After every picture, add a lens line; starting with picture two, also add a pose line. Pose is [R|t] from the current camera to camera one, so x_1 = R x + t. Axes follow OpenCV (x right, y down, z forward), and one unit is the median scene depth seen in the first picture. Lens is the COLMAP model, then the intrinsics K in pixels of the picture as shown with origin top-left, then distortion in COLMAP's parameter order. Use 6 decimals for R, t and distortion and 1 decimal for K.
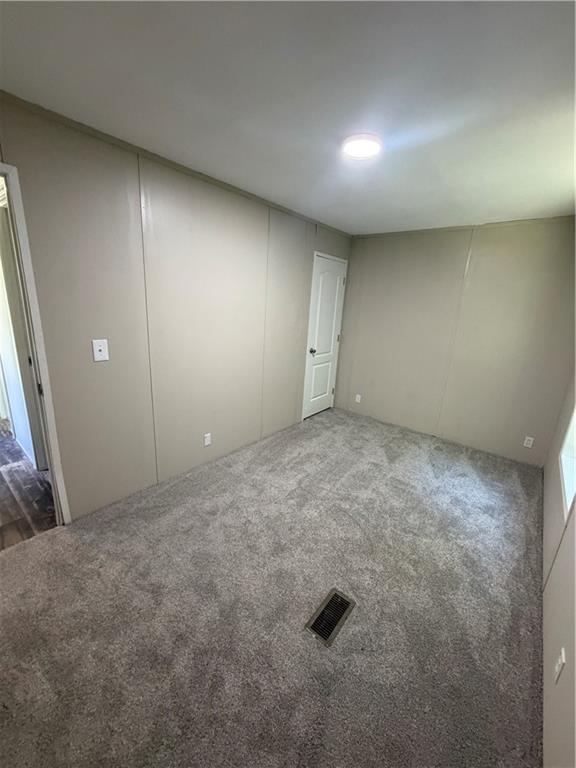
lens RADIAL K [[305.7, 0, 287.6], [0, 305.7, 381.2], [0, 0, 1]] dist [-0.001139, 0.000805]
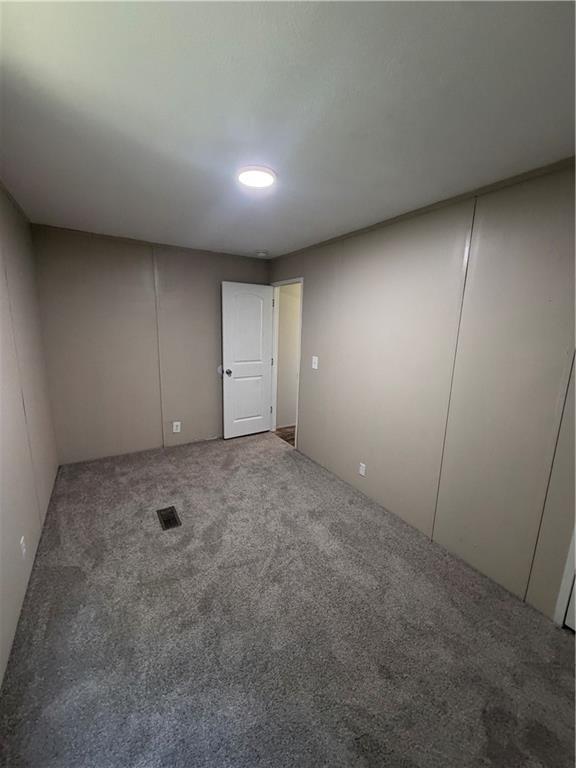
lens RADIAL K [[305.7, 0, 287.6], [0, 305.7, 381.2], [0, 0, 1]] dist [-0.001139, 0.000805]
pose [[-0.330000, 0.107653, -0.937822, 1.023419], [-0.290847, 0.933550, 0.209506, -0.308273], [0.898058, 0.341900, -0.276761, 1.324410]]
